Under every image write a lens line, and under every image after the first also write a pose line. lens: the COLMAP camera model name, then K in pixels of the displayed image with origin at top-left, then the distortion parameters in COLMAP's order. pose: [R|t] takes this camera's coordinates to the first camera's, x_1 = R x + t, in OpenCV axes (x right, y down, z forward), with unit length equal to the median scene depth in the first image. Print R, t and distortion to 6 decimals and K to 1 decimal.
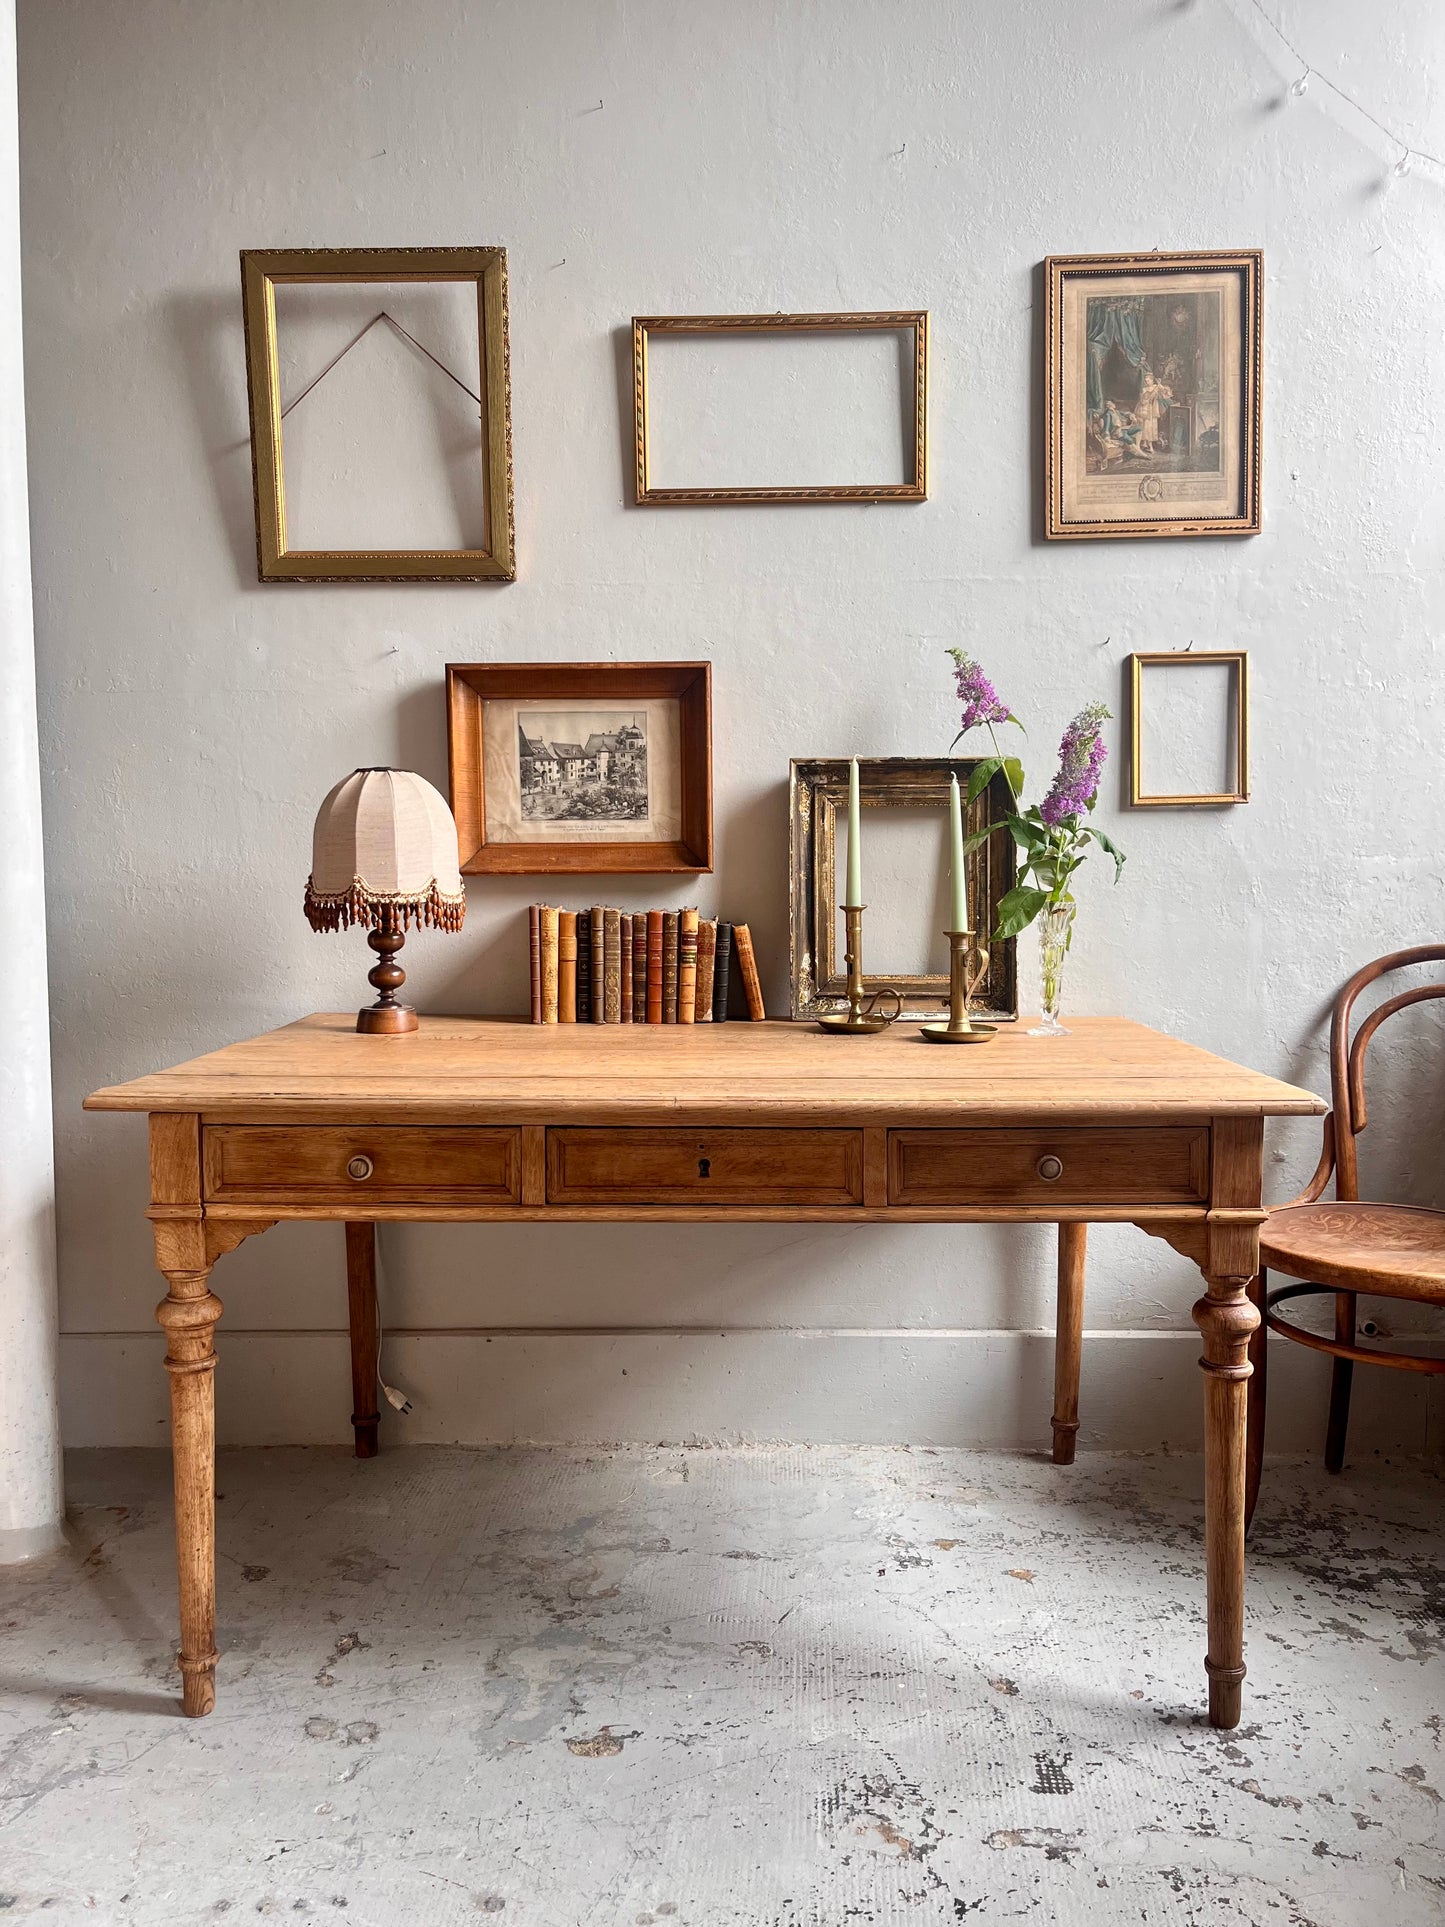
lens RADIAL K [[1472.7, 0, 721.2], [0, 1472.7, 970.2], [0, 0, 1]] dist [0.056626, -0.083843]
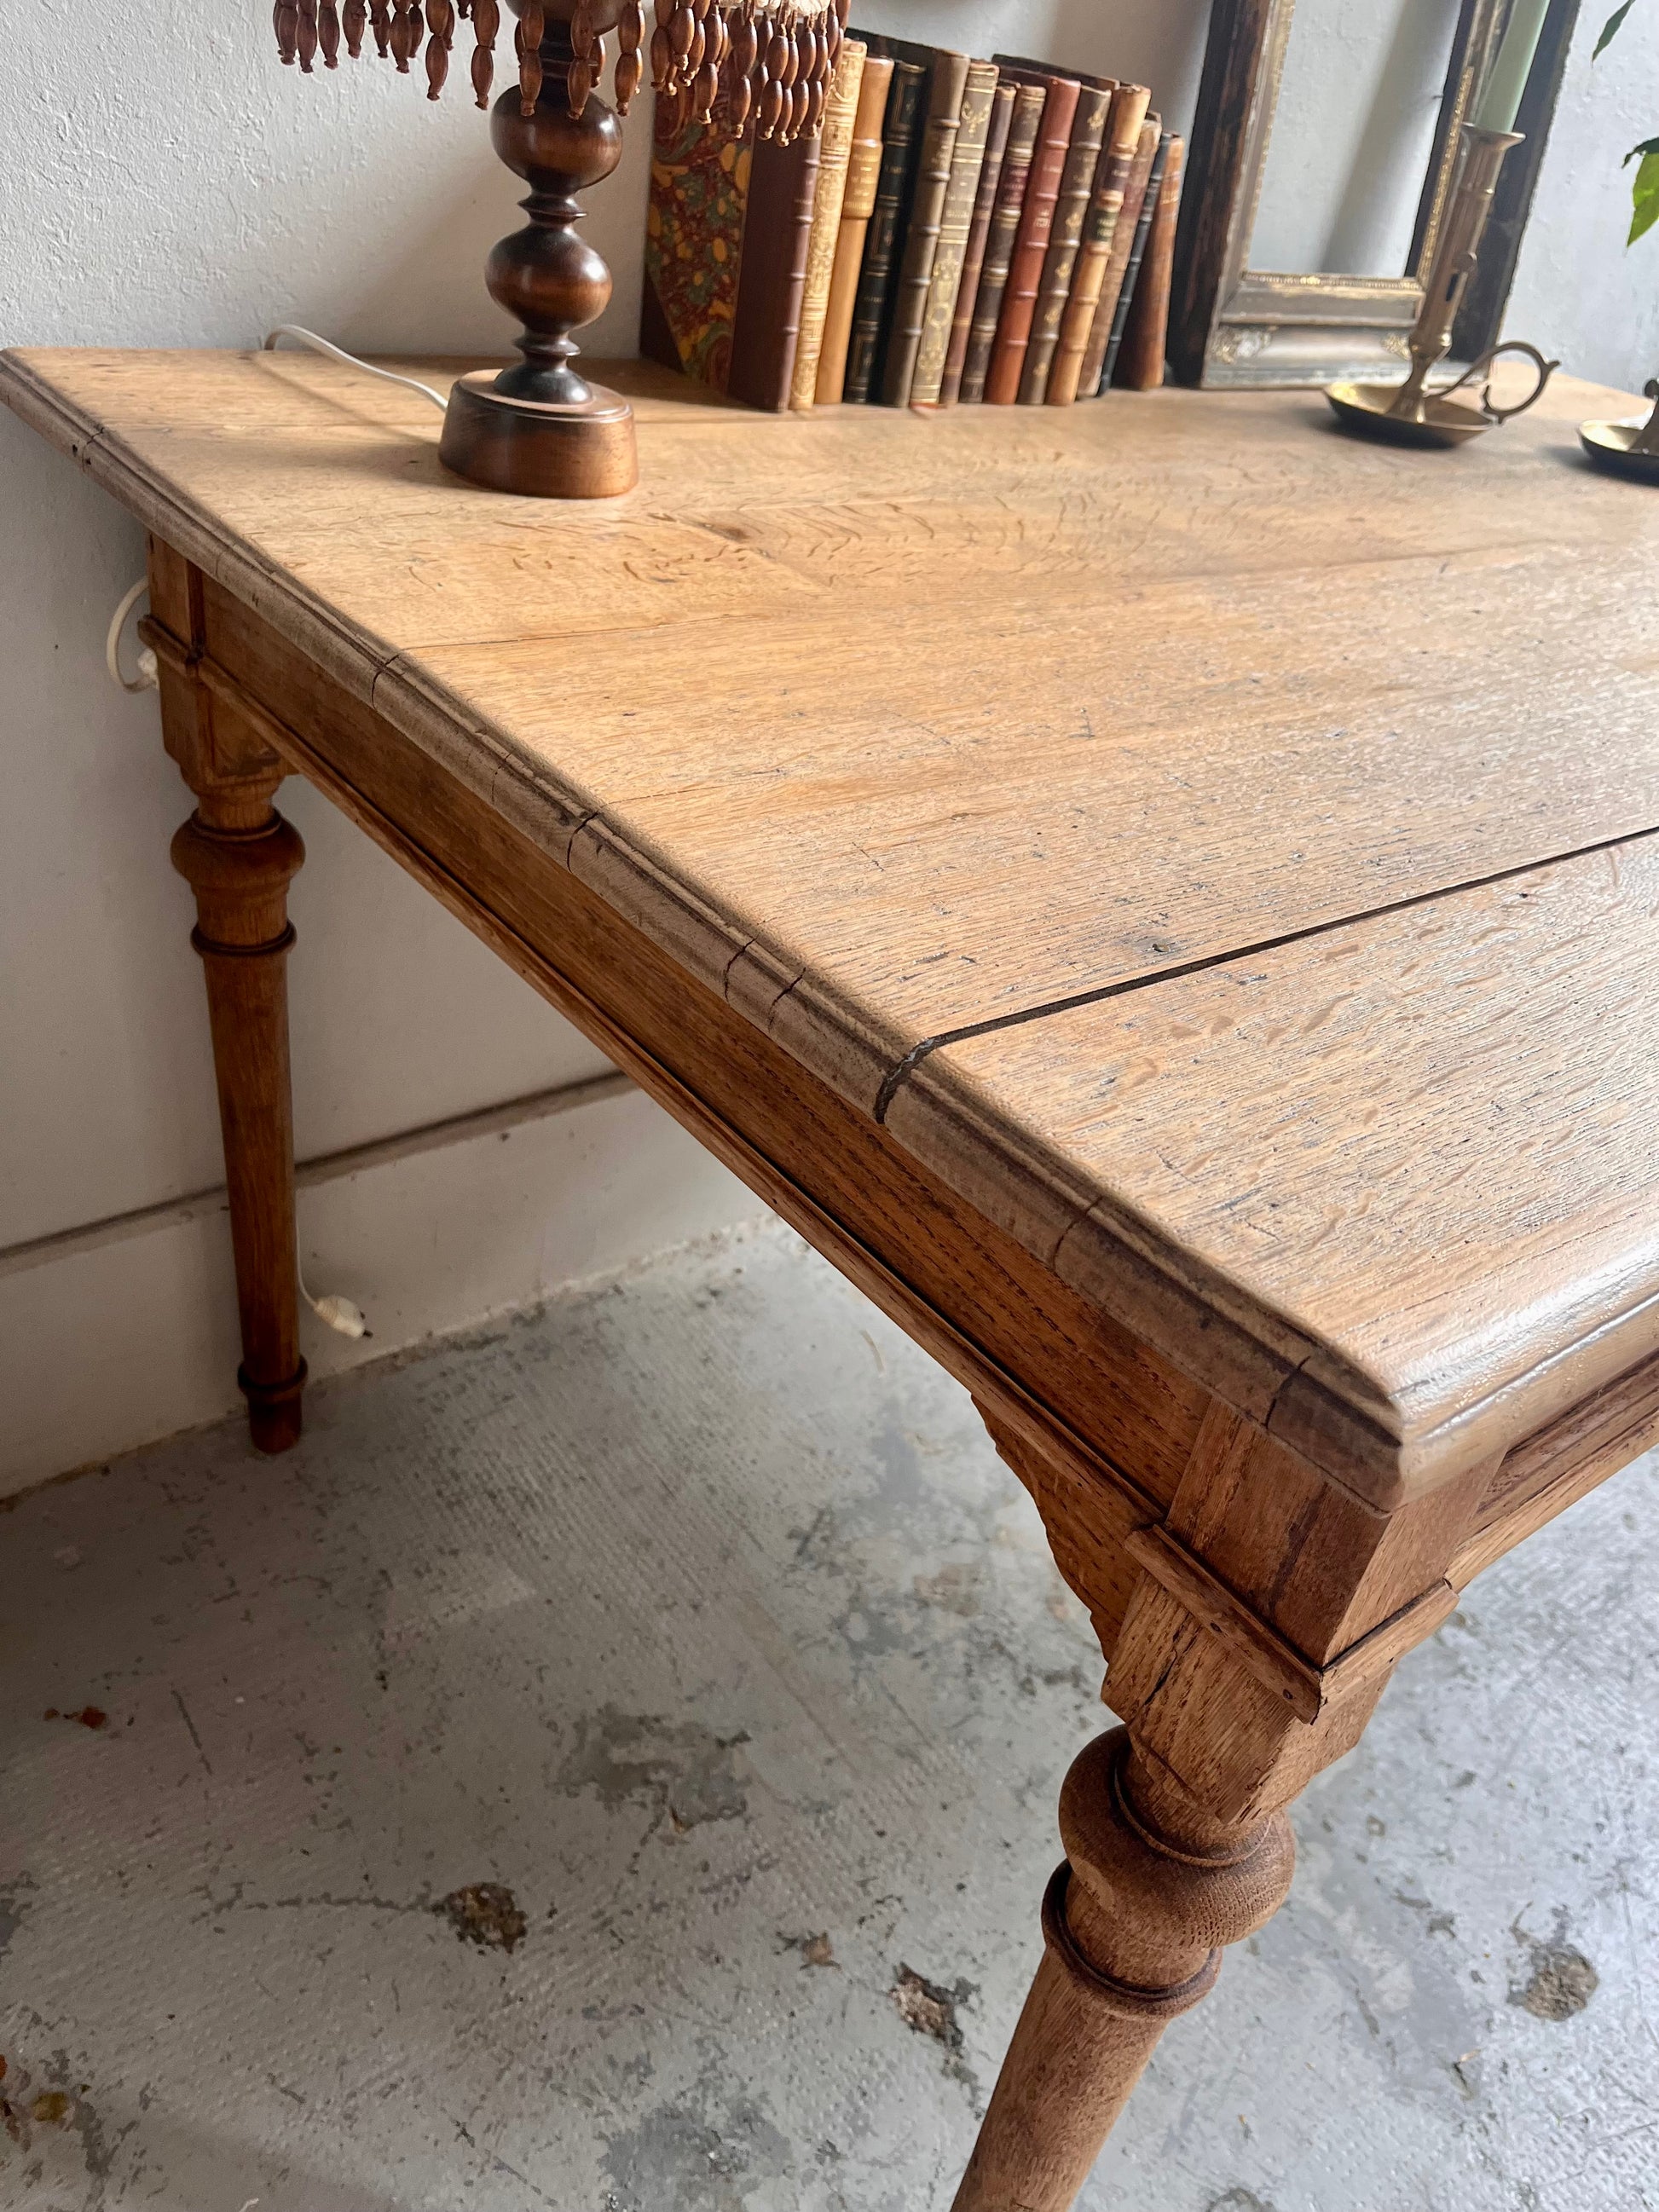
lens RADIAL K [[1690.7, 0, 837.5], [0, 1690.7, 1102.8], [0, 0, 1]] dist [0.056626, -0.083843]
pose [[0.764160, -0.257917, 0.591217, -0.421301], [-0.096636, 0.860456, 0.500277, -0.029266], [-0.637747, -0.439424, 0.632602, 0.677241]]
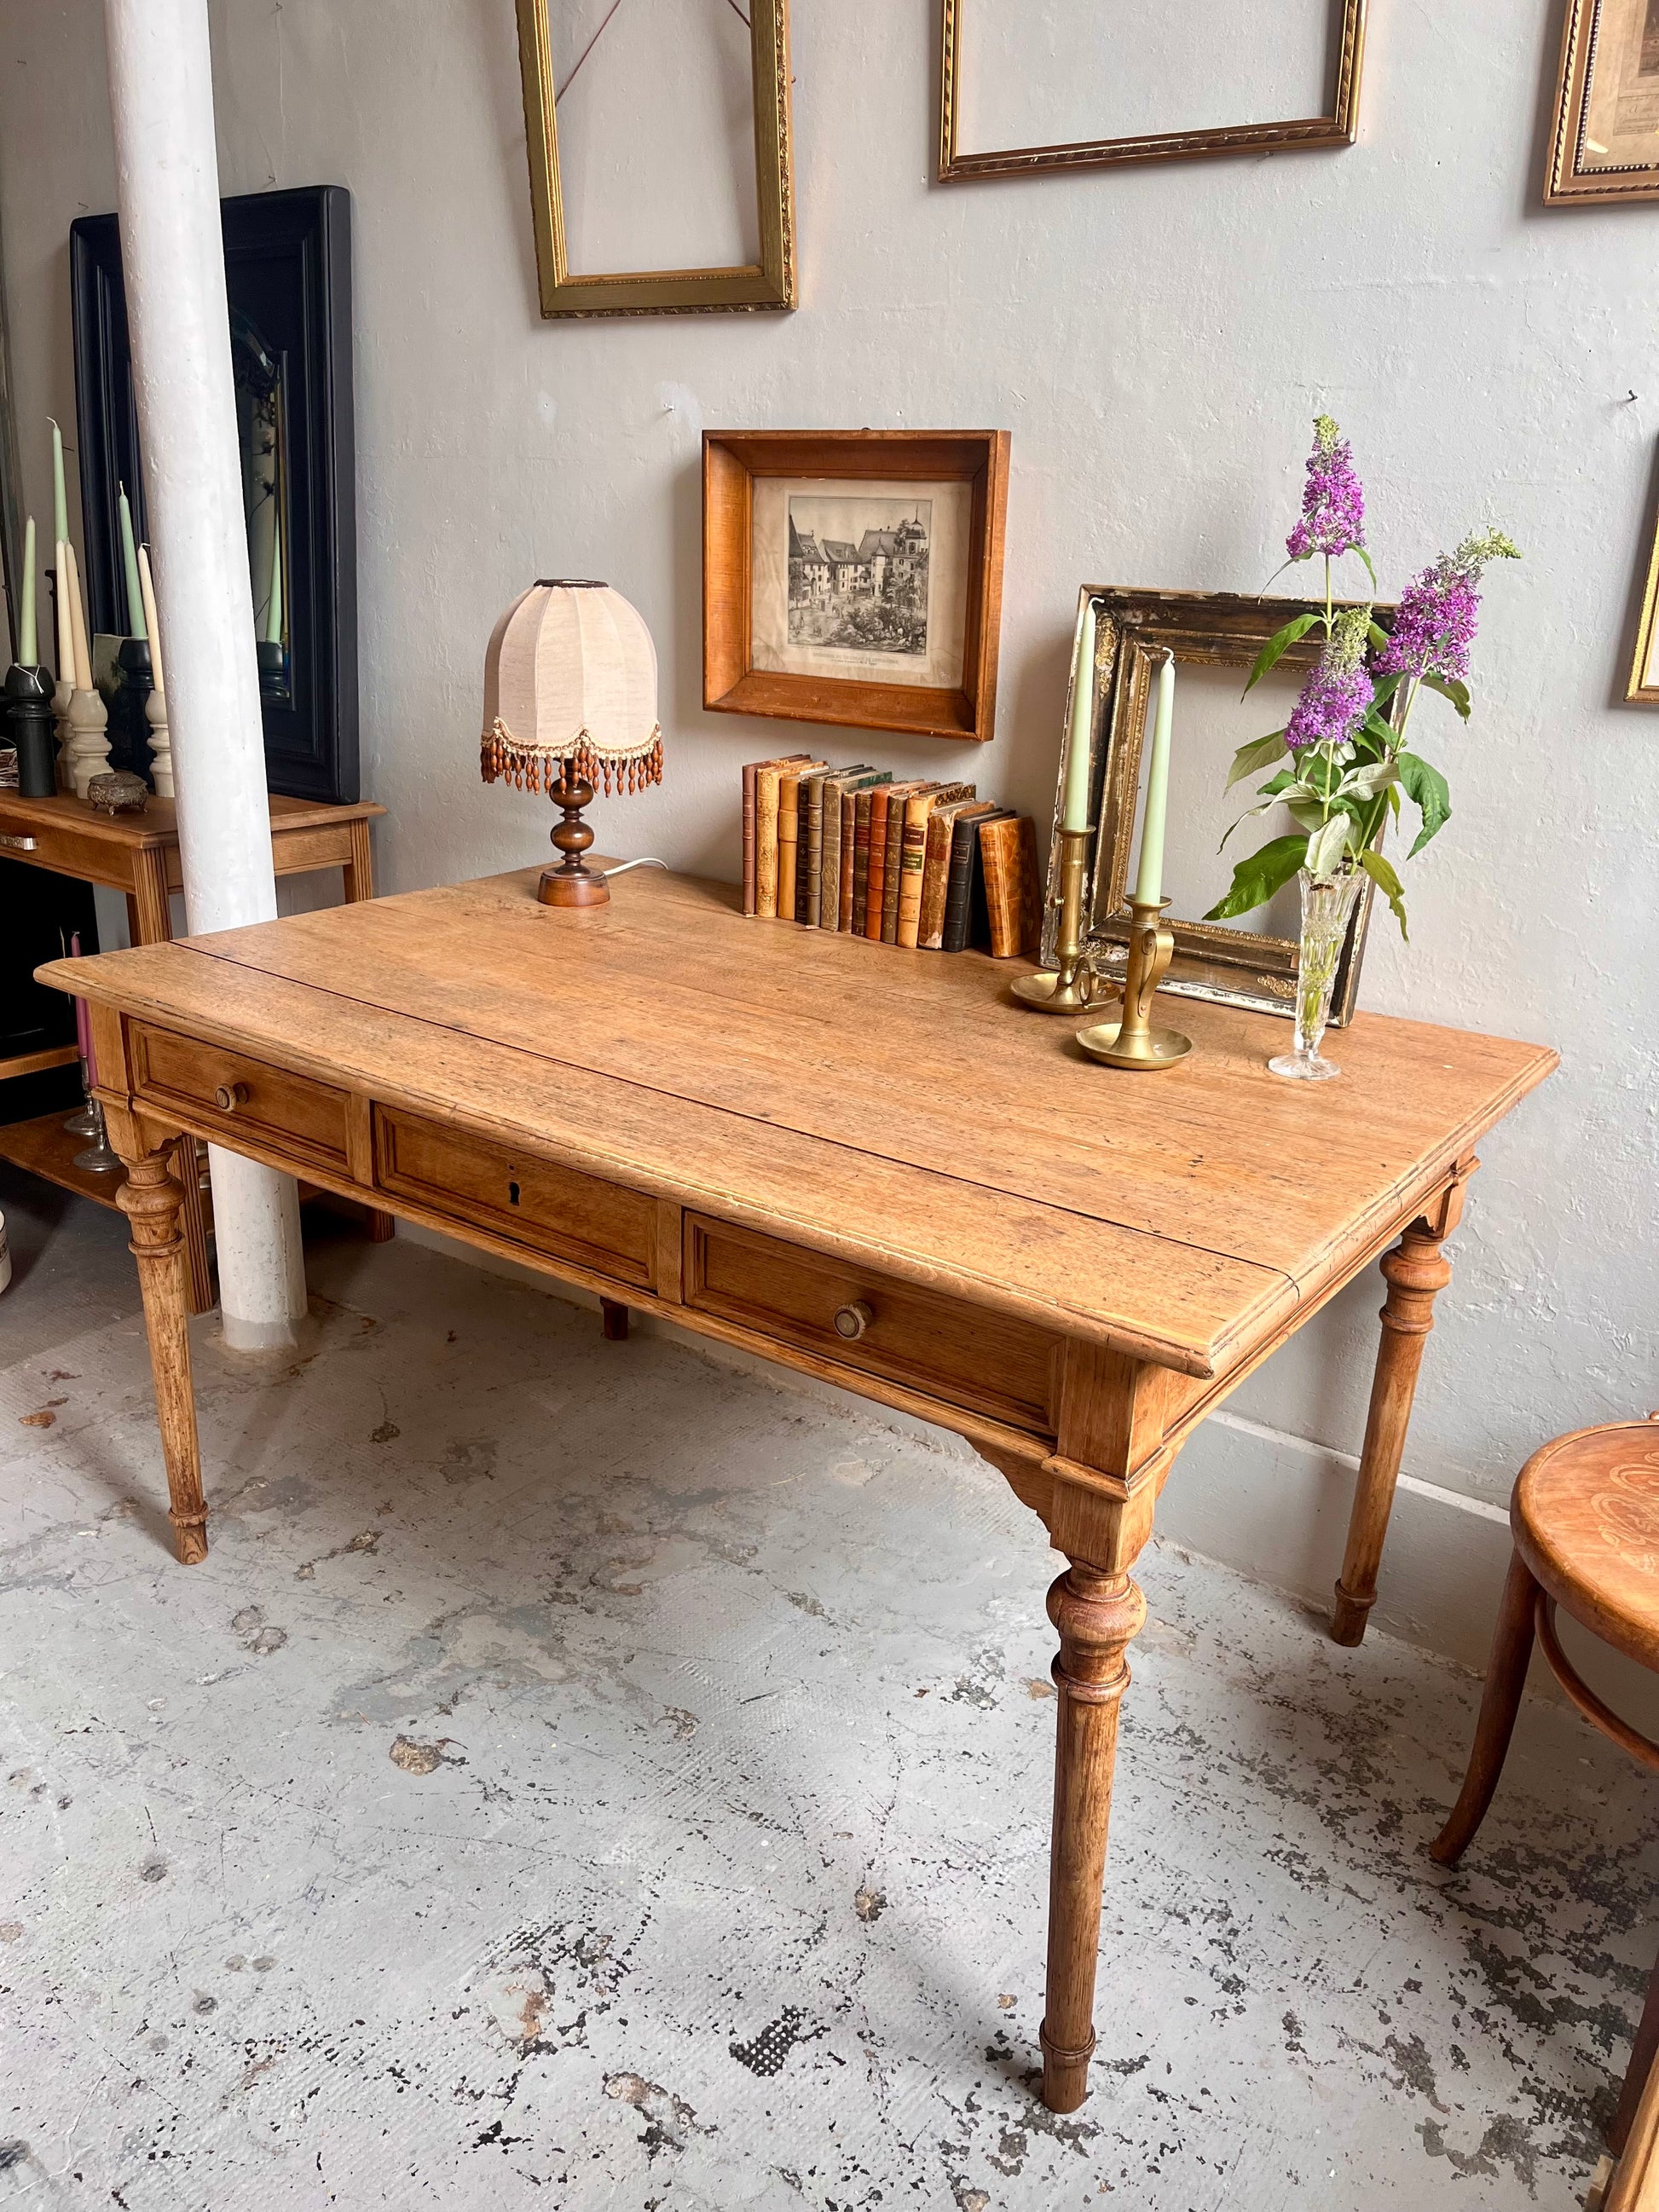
lens RADIAL K [[1690.7, 0, 838.0], [0, 1690.7, 1091.0], [0, 0, 1]] dist [0.056626, -0.083843]
pose [[0.817664, 0.218405, -0.532659, 0.443186], [-0.077391, 0.958545, 0.274230, -0.132838], [0.570471, -0.183005, 0.800670, 0.283244]]
